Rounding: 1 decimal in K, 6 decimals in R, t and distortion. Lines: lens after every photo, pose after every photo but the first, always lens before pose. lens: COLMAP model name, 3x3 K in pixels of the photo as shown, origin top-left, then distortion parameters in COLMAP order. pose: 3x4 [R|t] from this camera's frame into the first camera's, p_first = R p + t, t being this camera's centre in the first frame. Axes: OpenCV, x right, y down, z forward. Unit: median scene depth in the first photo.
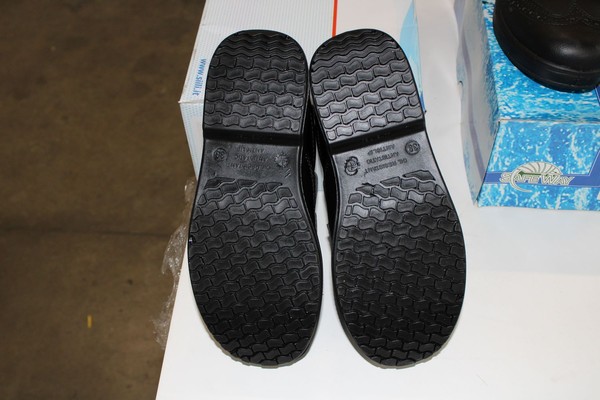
lens RADIAL K [[683.0, 0, 299.0], [0, 683.0, 200.8], [0, 0, 1]] dist [-0.101719, 0.118943]
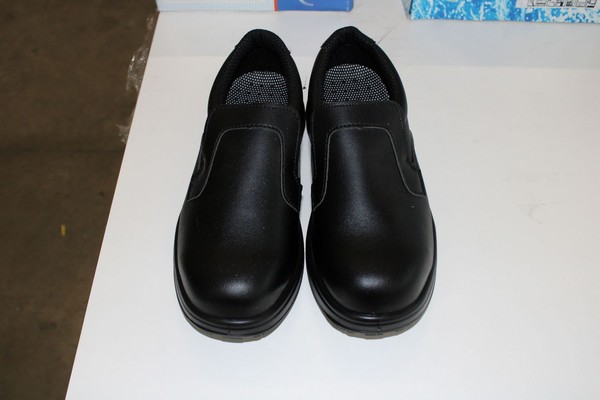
lens RADIAL K [[683.0, 0, 299.0], [0, 683.0, 200.8], [0, 0, 1]] dist [-0.101719, 0.118943]
pose [[0.999072, -0.024568, 0.035390, 0.034908], [0.023883, 0.999522, 0.019647, 0.283481], [-0.035856, -0.018784, 0.999180, -0.108327]]
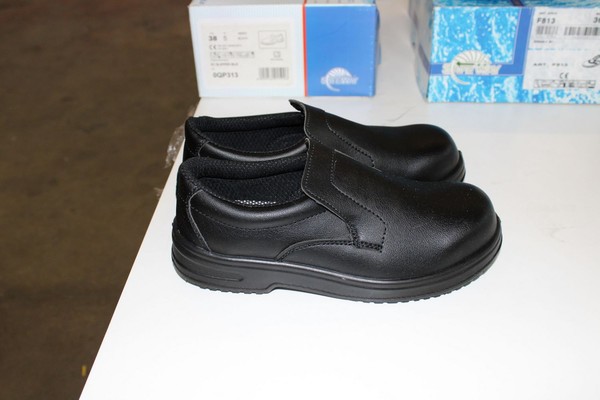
lens RADIAL K [[679.8, 0, 300.1], [0, 679.8, 196.7], [0, 0, 1]] dist [-0.113696, 0.148641]
pose [[0.999930, -0.007307, 0.009324, 0.021032], [0.009743, 0.955017, -0.296390, 0.537750], [-0.006739, 0.296460, 0.955022, -0.111697]]
